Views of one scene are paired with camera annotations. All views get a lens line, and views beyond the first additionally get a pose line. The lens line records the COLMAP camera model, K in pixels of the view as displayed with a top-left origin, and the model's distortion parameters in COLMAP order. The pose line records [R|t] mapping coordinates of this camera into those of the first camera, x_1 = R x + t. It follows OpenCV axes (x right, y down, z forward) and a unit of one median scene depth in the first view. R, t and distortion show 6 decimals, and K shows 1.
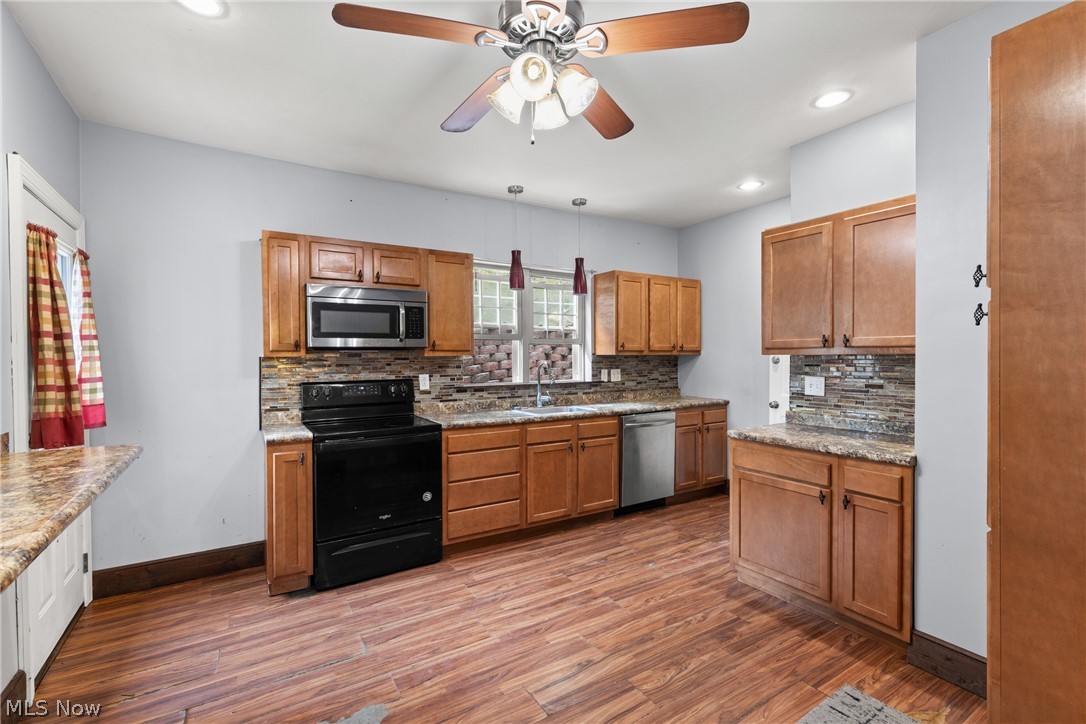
lens RADIAL K [[487.5, 0, 538.0], [0, 487.5, 365.1], [0, 0, 1]] dist [0.002543, -0.000665]
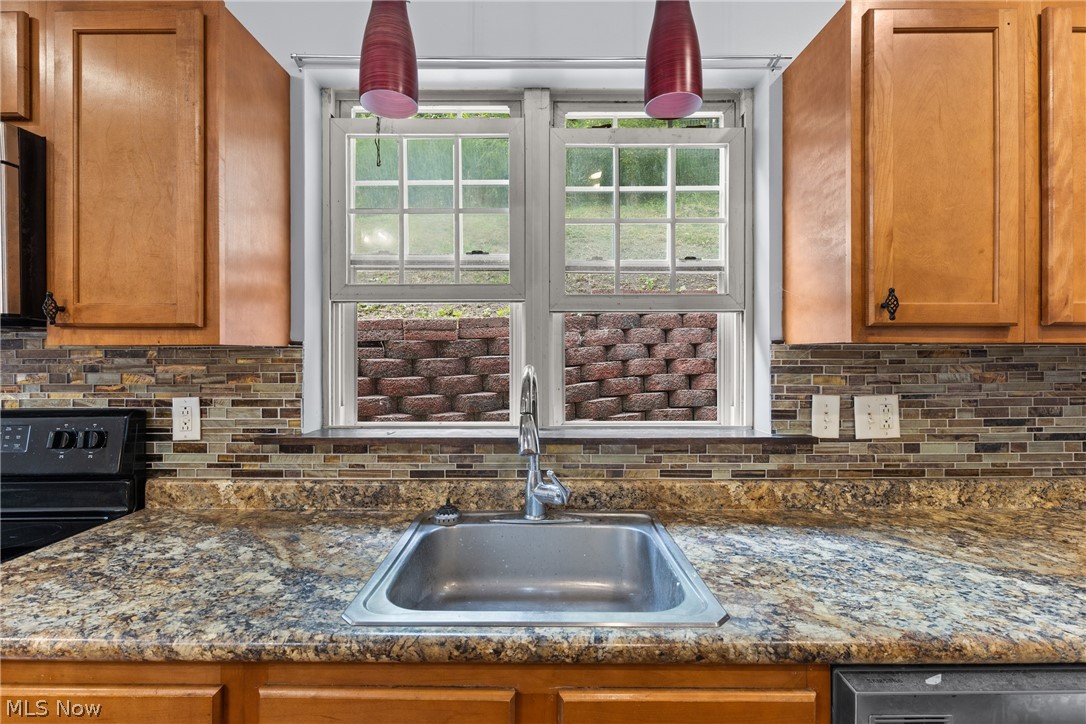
lens RADIAL K [[487.5, 0, 544.1], [0, 487.5, 352.9], [0, 0, 1]] dist [0.002543, -0.000665]
pose [[0.850945, 0.004219, -0.525237, 0.155481], [-0.012415, 0.999850, -0.012082, -0.011174], [0.525108, 0.016802, 0.850870, 0.711856]]
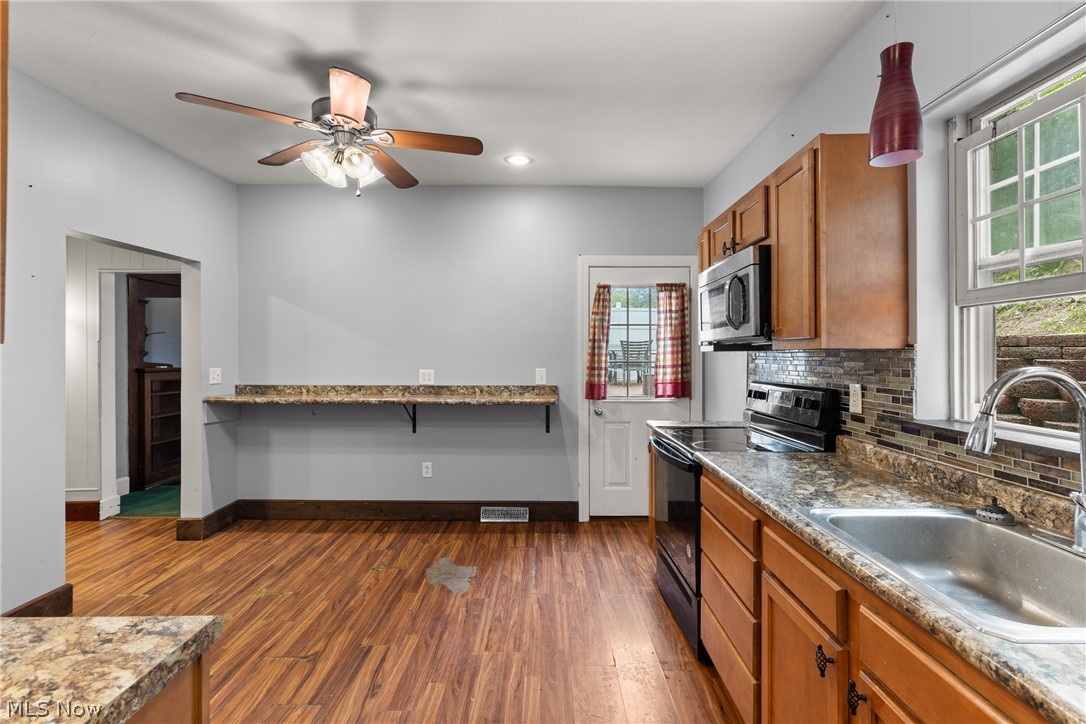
lens RADIAL K [[487.5, 0, 539.3], [0, 487.5, 352.2], [0, 0, 1]] dist [0.002543, -0.000665]
pose [[-0.538221, 0.001201, -0.842803, 0.342102], [-0.010362, 0.999914, 0.008043, -0.014039], [0.842740, 0.013062, -0.538162, 0.852743]]
